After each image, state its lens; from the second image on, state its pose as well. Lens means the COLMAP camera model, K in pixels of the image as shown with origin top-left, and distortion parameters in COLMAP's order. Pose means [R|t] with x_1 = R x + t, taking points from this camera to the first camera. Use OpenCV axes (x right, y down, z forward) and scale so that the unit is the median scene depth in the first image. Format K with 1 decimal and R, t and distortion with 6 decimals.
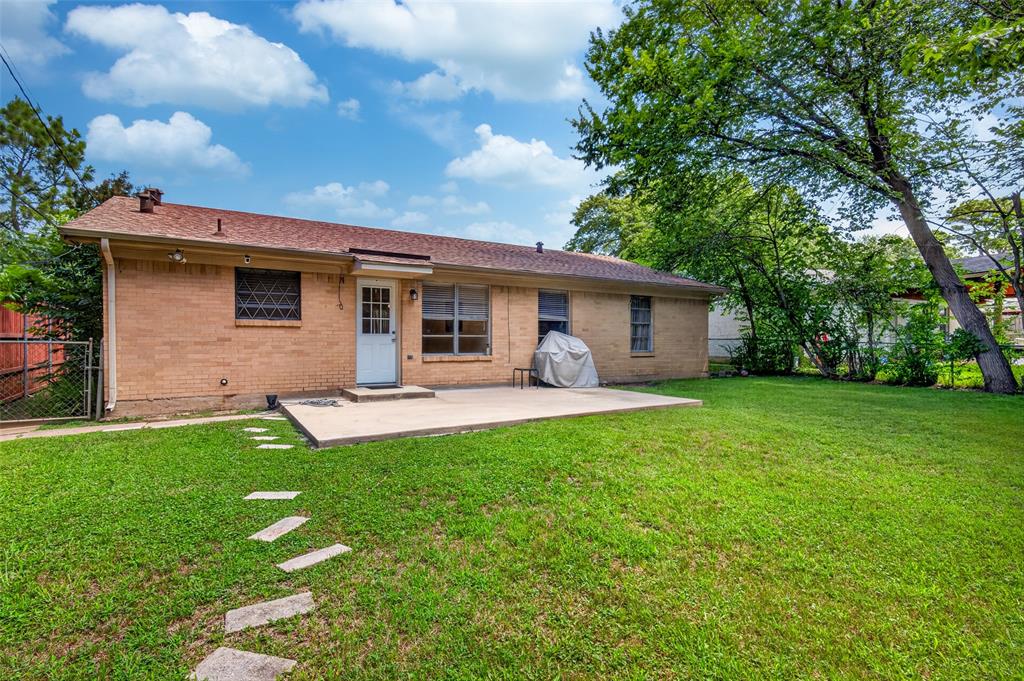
lens RADIAL K [[473.2, 0, 513.6], [0, 473.2, 336.1], [0, 0, 1]] dist [0.001007, -0.000171]
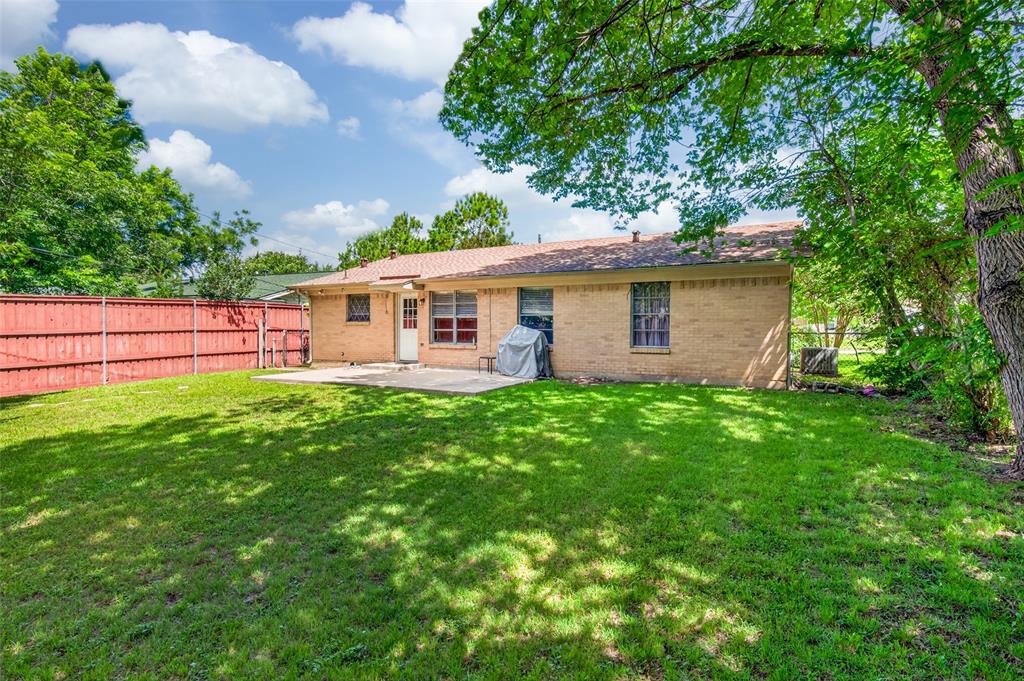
lens RADIAL K [[473.2, 0, 513.6], [0, 473.2, 336.1], [0, 0, 1]] dist [0.001007, -0.000171]
pose [[0.503564, 0.003621, -0.863950, 1.139707], [0.000037, 0.999991, 0.004213, 0.011787], [0.863958, -0.002153, 0.503560, 0.461926]]
